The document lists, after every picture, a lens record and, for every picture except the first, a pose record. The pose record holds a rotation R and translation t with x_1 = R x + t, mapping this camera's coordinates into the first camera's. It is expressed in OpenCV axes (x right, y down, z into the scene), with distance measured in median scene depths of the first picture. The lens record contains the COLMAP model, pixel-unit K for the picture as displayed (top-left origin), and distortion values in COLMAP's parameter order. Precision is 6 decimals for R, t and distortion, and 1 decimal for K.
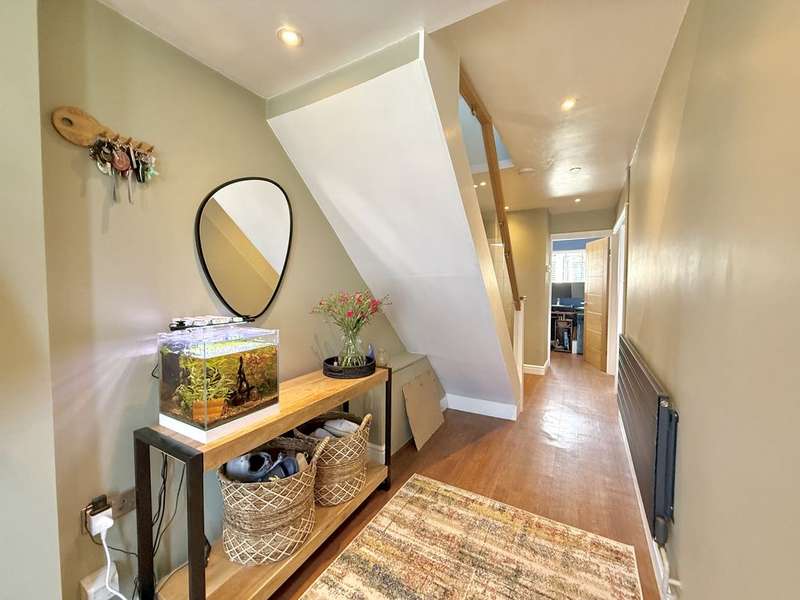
lens RADIAL K [[316.6, 0, 398.5], [0, 316.6, 299.9], [0, 0, 1]] dist [-0.001573, 0.000477]
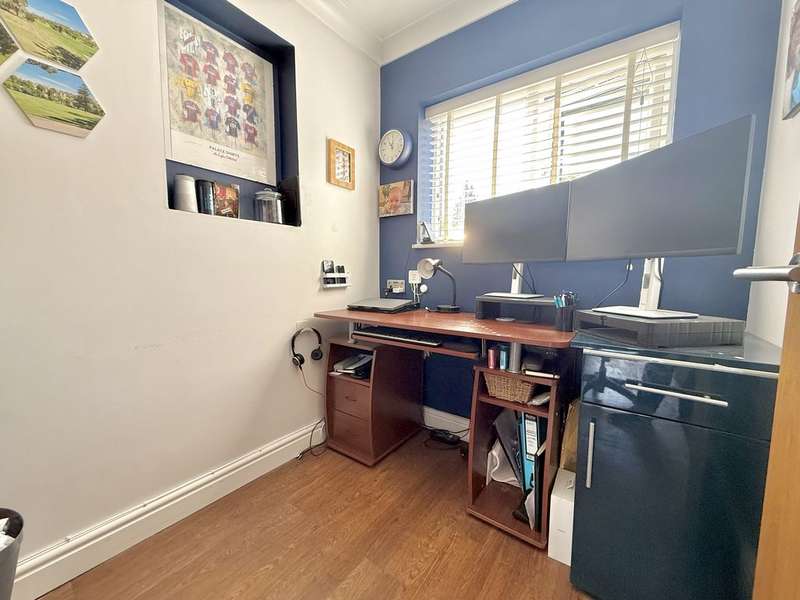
lens RADIAL K [[316.6, 0, 398.5], [0, 316.6, 299.9], [0, 0, 1]] dist [-0.001573, 0.000477]
pose [[0.995003, 0.017424, -0.098309, 0.469220], [-0.012587, 0.998689, 0.049615, 0.011460], [0.099045, -0.048130, 0.993918, 0.800568]]
